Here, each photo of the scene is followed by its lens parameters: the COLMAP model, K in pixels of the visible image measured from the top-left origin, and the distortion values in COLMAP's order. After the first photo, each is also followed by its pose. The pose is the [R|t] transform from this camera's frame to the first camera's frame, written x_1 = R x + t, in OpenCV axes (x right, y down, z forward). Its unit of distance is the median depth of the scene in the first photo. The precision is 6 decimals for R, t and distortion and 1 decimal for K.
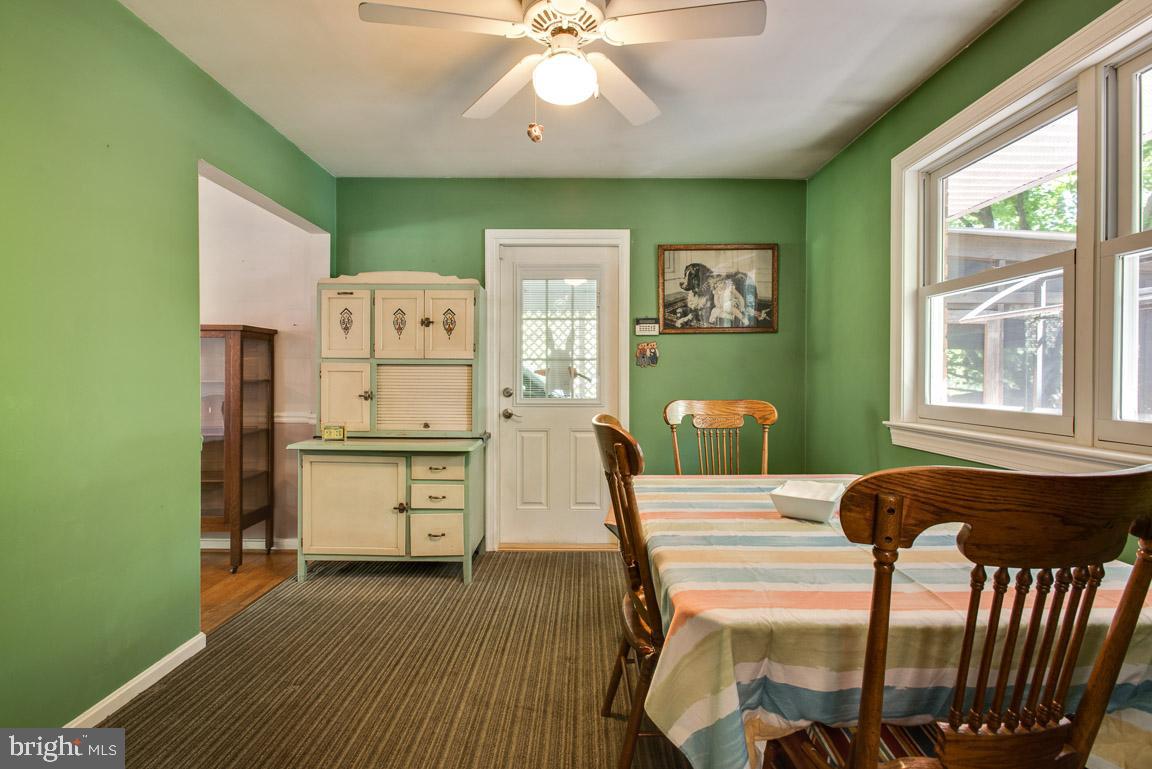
lens RADIAL K [[546.4, 0, 576.4], [0, 546.4, 378.6], [0, 0, 1]] dist [-0.016617, 0.010101]
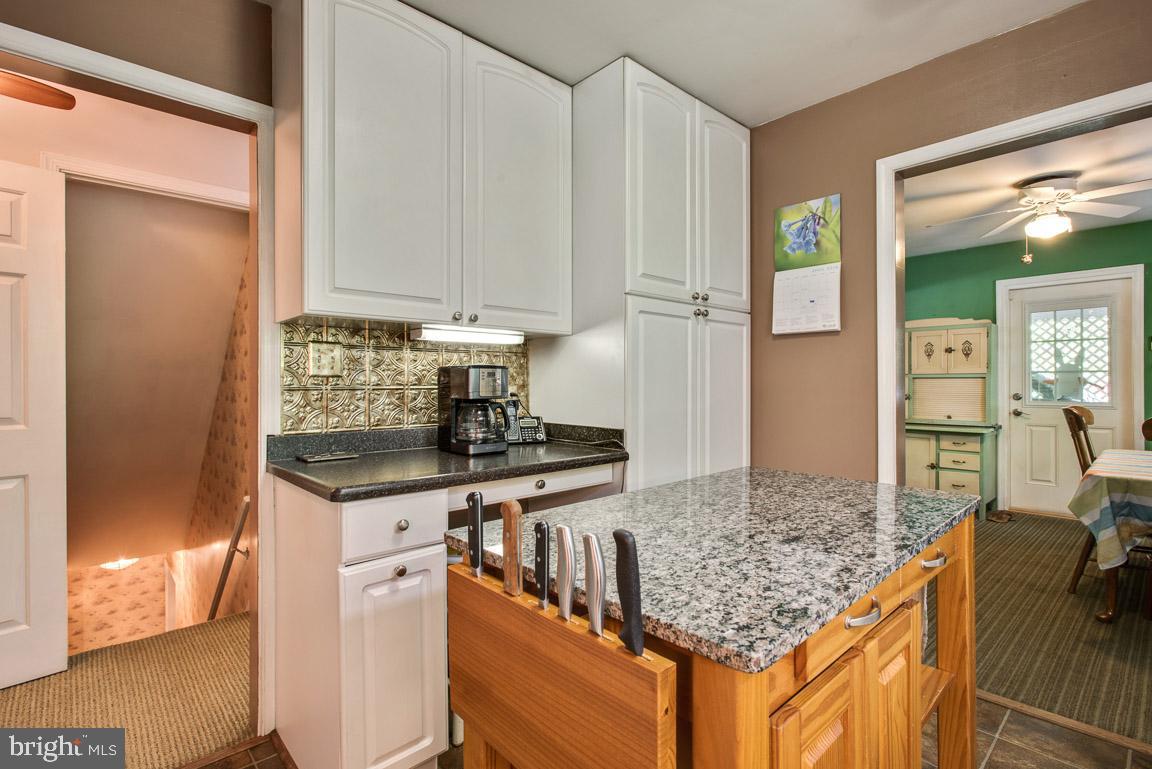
lens RADIAL K [[551.6, 0, 576.0], [0, 551.6, 384.5], [0, 0, 1]] dist [0.001200, 0.000858]
pose [[0.680575, -0.004262, -0.732666, 0.148833], [-0.000404, 0.999981, -0.006192, 0.004335], [0.732678, 0.004511, 0.680561, -0.825732]]
